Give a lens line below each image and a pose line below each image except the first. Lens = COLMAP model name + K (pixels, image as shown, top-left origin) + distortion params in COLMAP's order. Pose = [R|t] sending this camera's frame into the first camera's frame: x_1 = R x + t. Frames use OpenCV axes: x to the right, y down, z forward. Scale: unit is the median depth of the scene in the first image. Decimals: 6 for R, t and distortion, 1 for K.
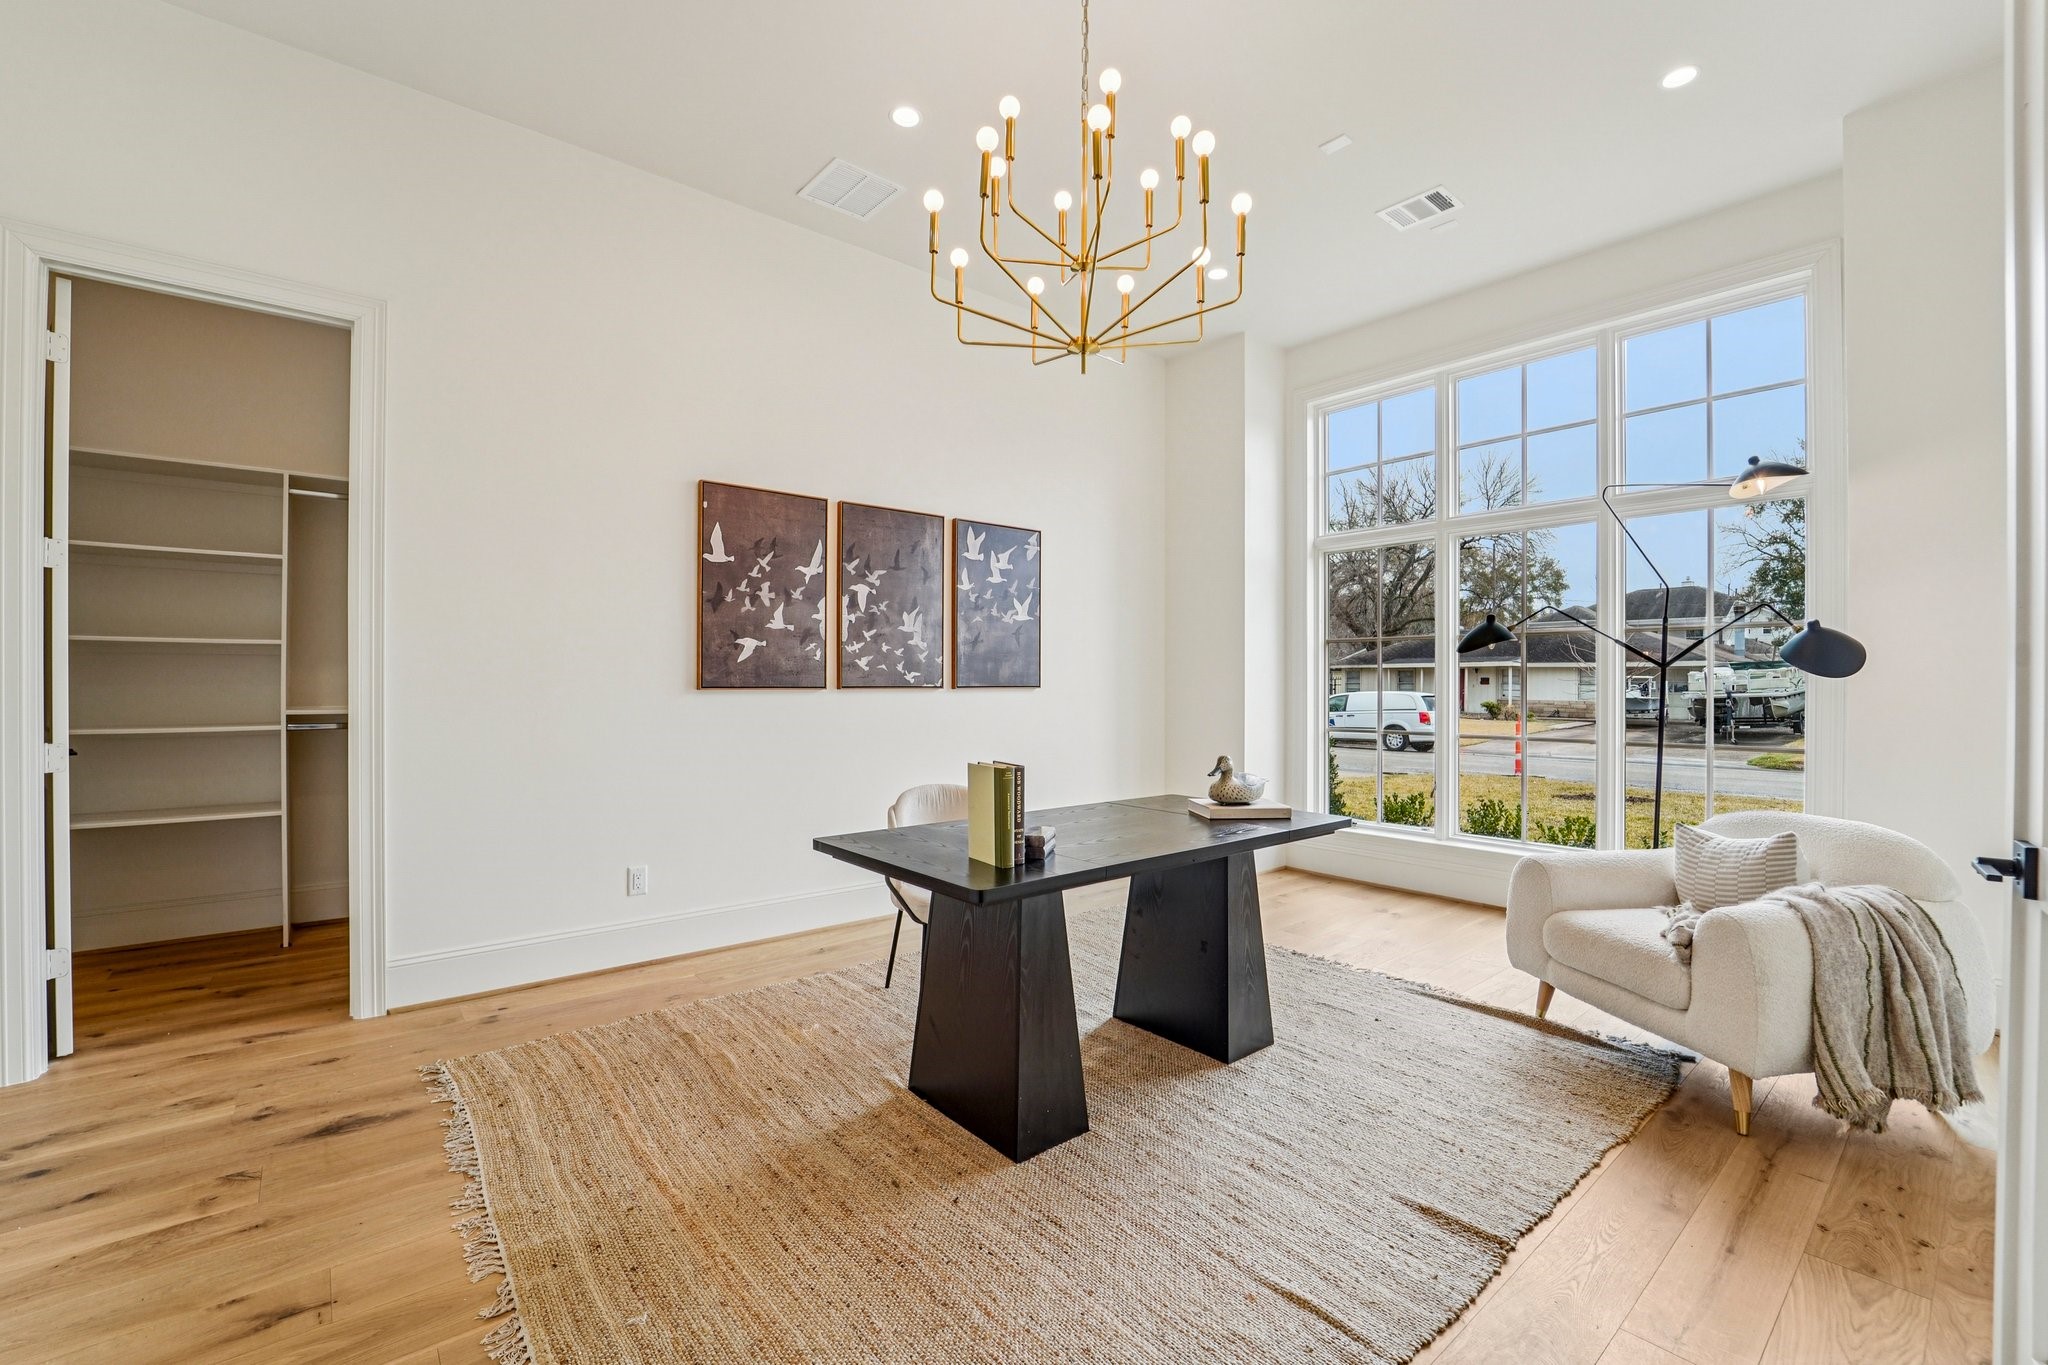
lens RADIAL K [[860.1, 0, 1017.9], [0, 860.1, 685.8], [0, 0, 1]] dist [-0.017803, -0.000823]
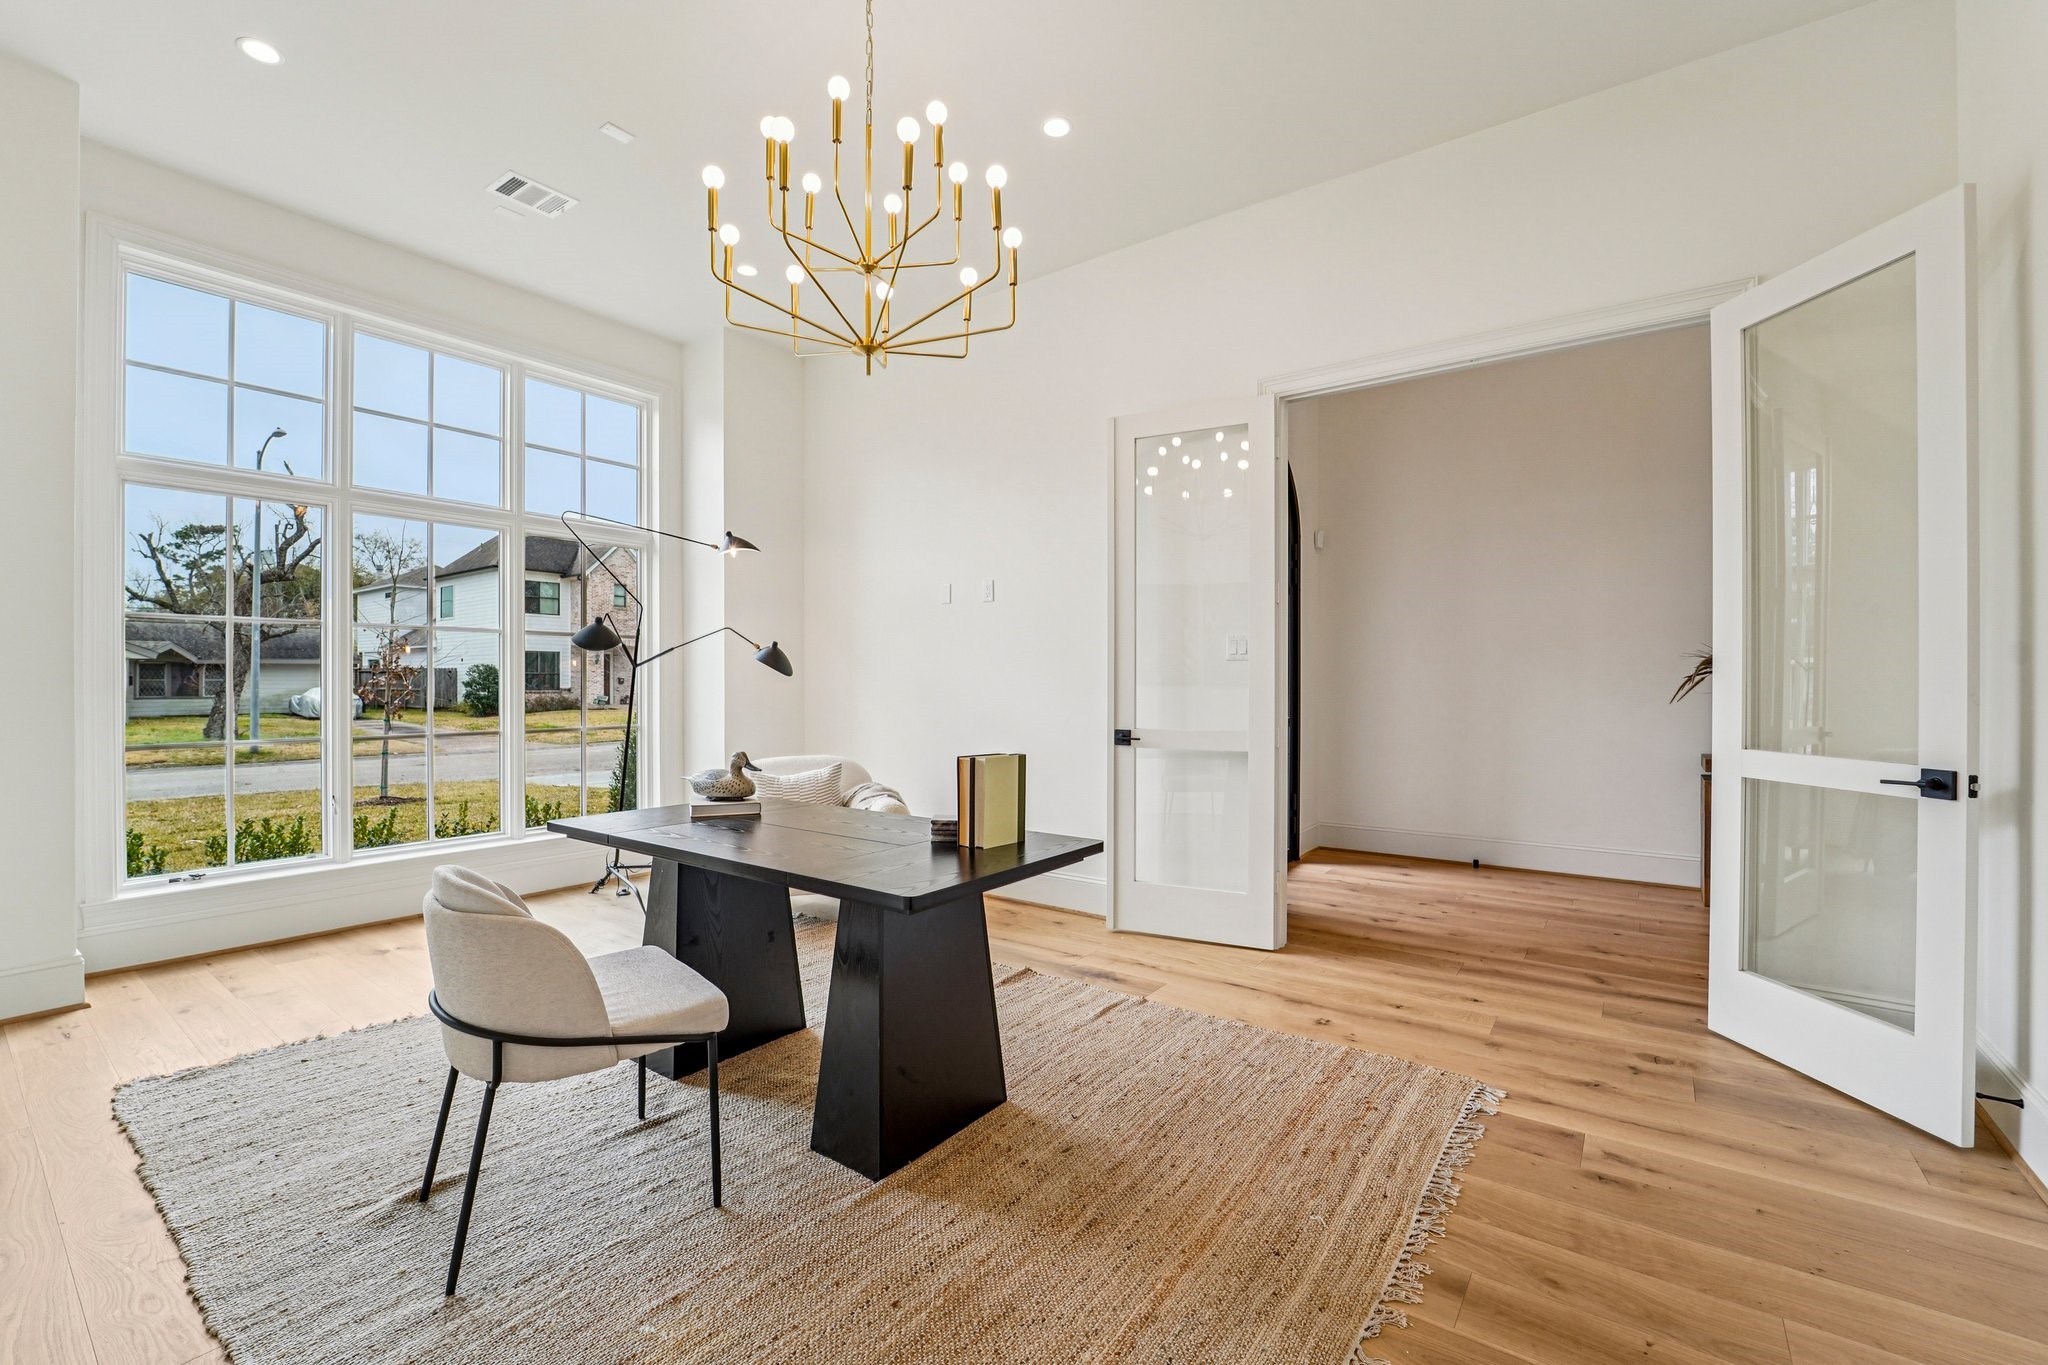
lens RADIAL K [[860.1, 0, 1018.7], [0, 860.1, 682.1], [0, 0, 1]] dist [-0.017803, -0.000823]
pose [[-0.242780, -0.004529, 0.970071, -0.808749], [0.001546, 0.999986, 0.005056, -0.005004], [-0.970080, 0.002727, -0.242770, 0.915301]]
